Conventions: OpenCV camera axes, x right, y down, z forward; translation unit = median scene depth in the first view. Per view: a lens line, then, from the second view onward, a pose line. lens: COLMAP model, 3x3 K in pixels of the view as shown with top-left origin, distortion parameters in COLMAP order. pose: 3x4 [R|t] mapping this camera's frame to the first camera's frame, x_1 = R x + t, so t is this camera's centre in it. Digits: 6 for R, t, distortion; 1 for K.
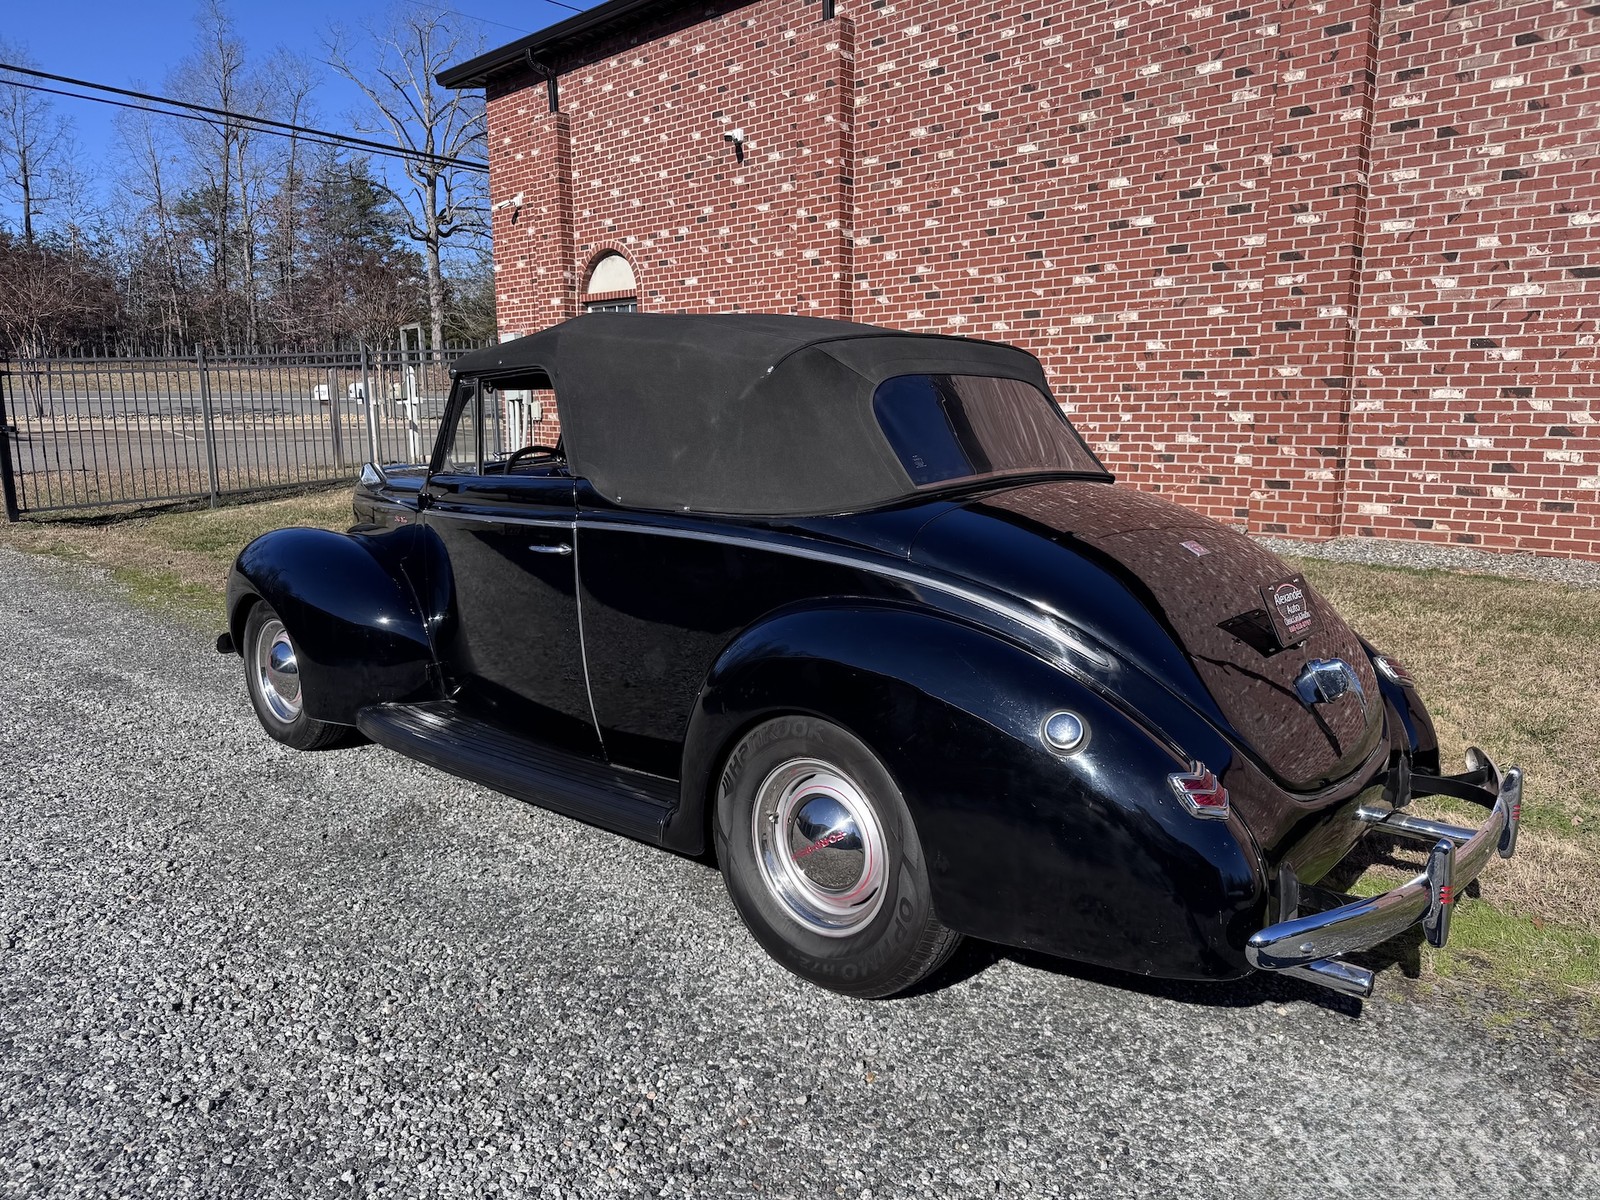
lens RADIAL K [[1142.9, 0, 801.5], [0, 1142.9, 604.9], [0, 0, 1]] dist [0.007565, -0.016514]
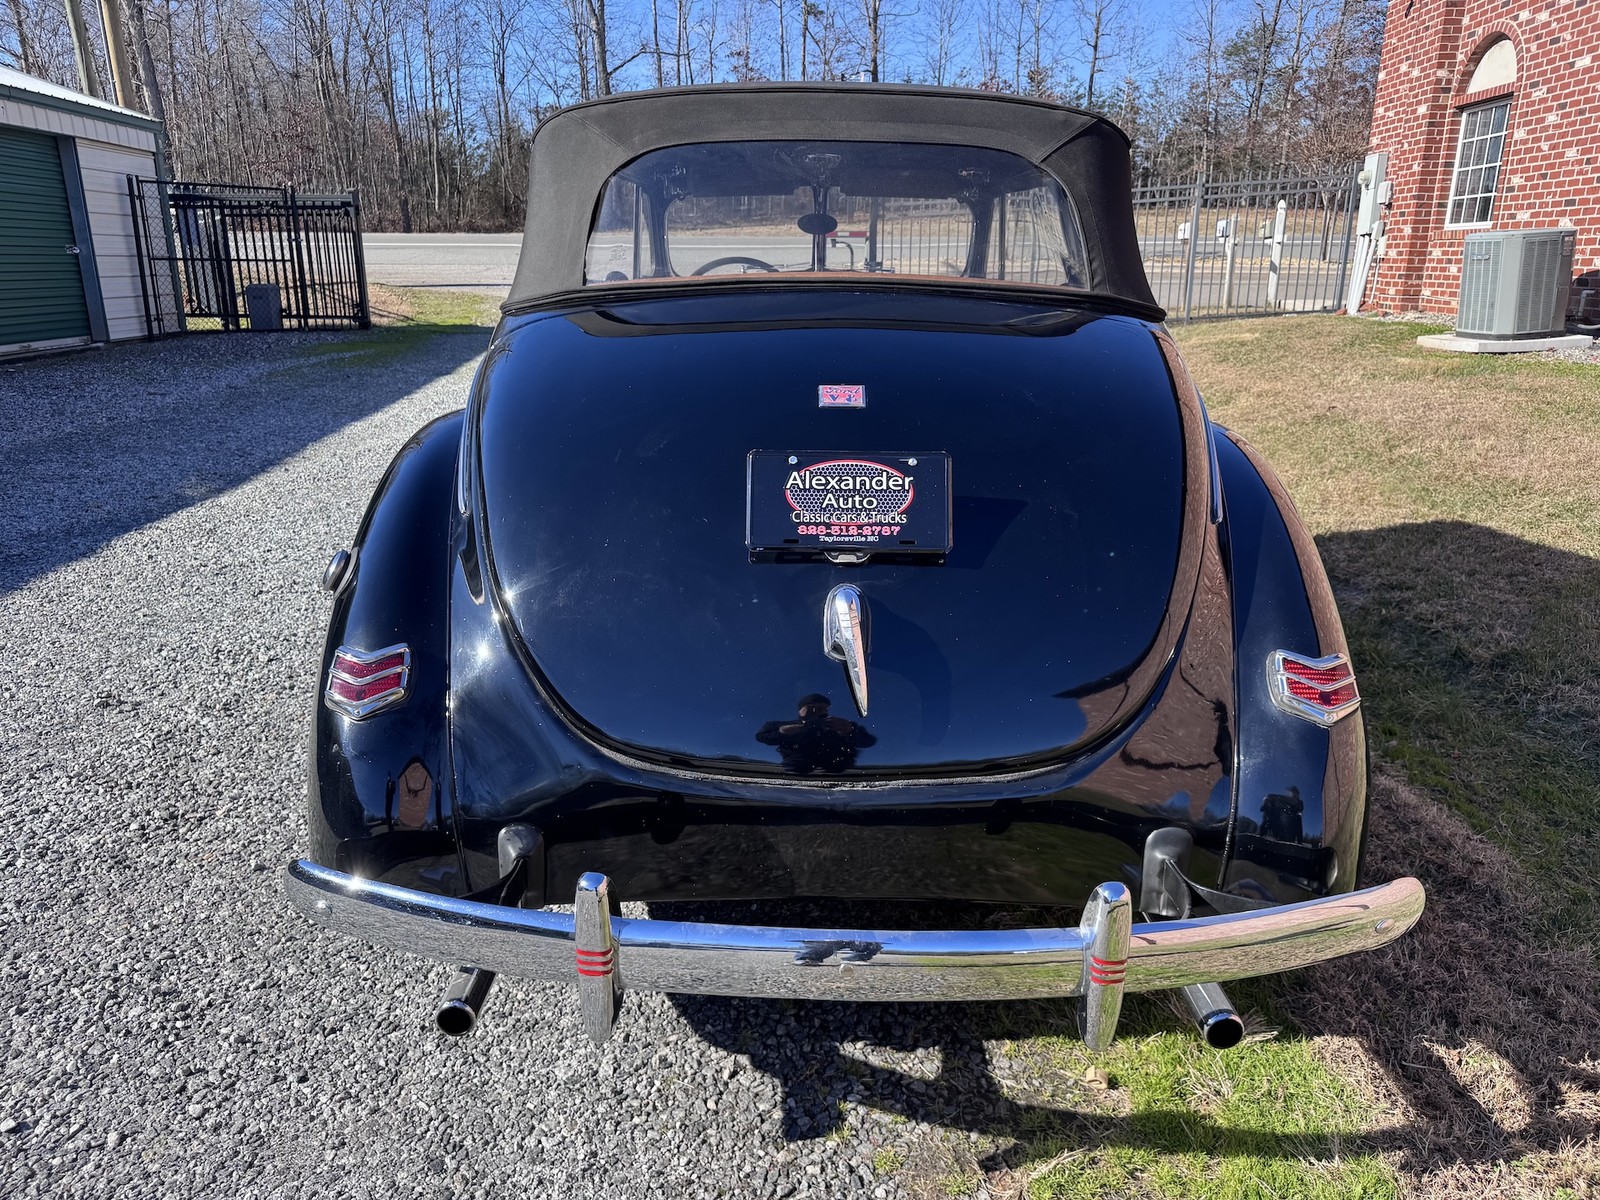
lens RADIAL K [[1142.9, 0, 775.7], [0, 1142.9, 601.1], [0, 0, 1]] dist [0.007565, -0.016514]
pose [[0.644473, 0.219033, -0.732584, 0.265903], [-0.128361, 0.975488, 0.178736, -0.014607], [0.753776, -0.021155, 0.656791, 0.173922]]
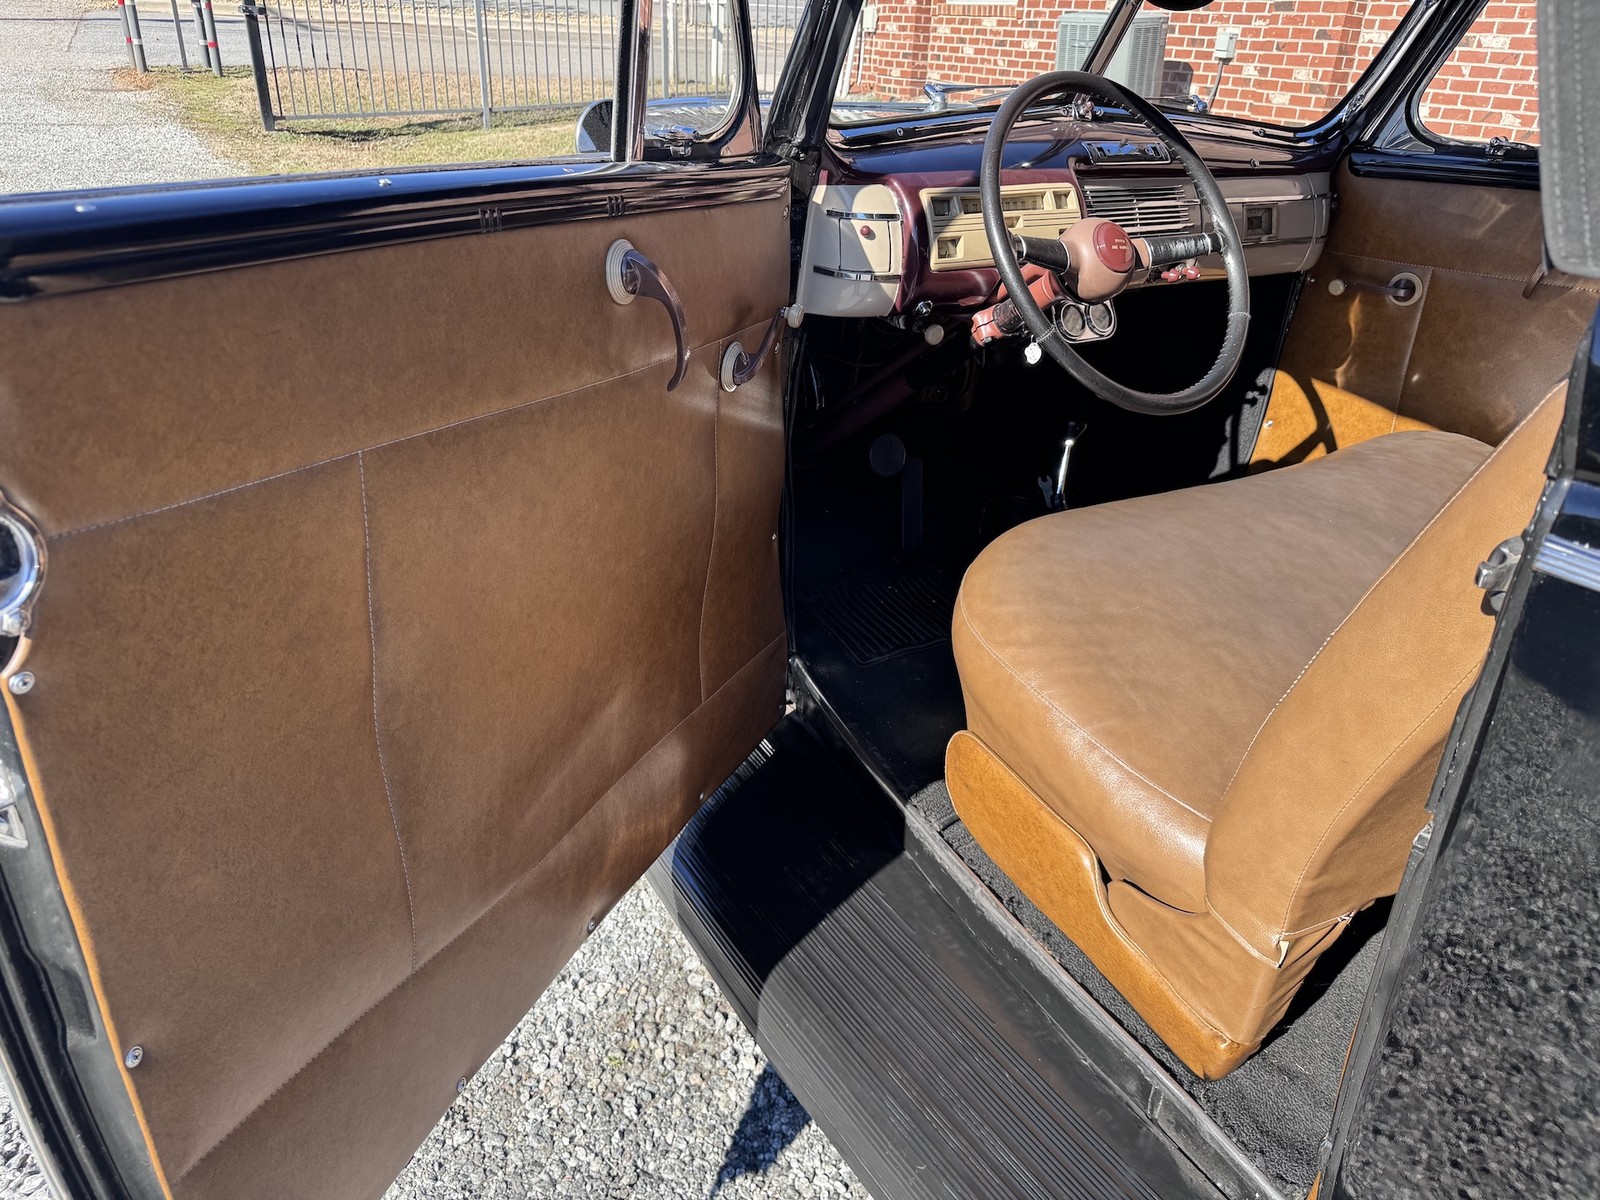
lens RADIAL K [[1142.9, 0, 777.1], [0, 1142.9, 610.2], [0, 0, 1]] dist [0.007565, -0.016514]
pose [[0.961136, 0.163476, -0.222470, -0.099453], [-0.090769, 0.948153, 0.304578, -0.038272], [0.260727, -0.272547, 0.926142, 0.284907]]
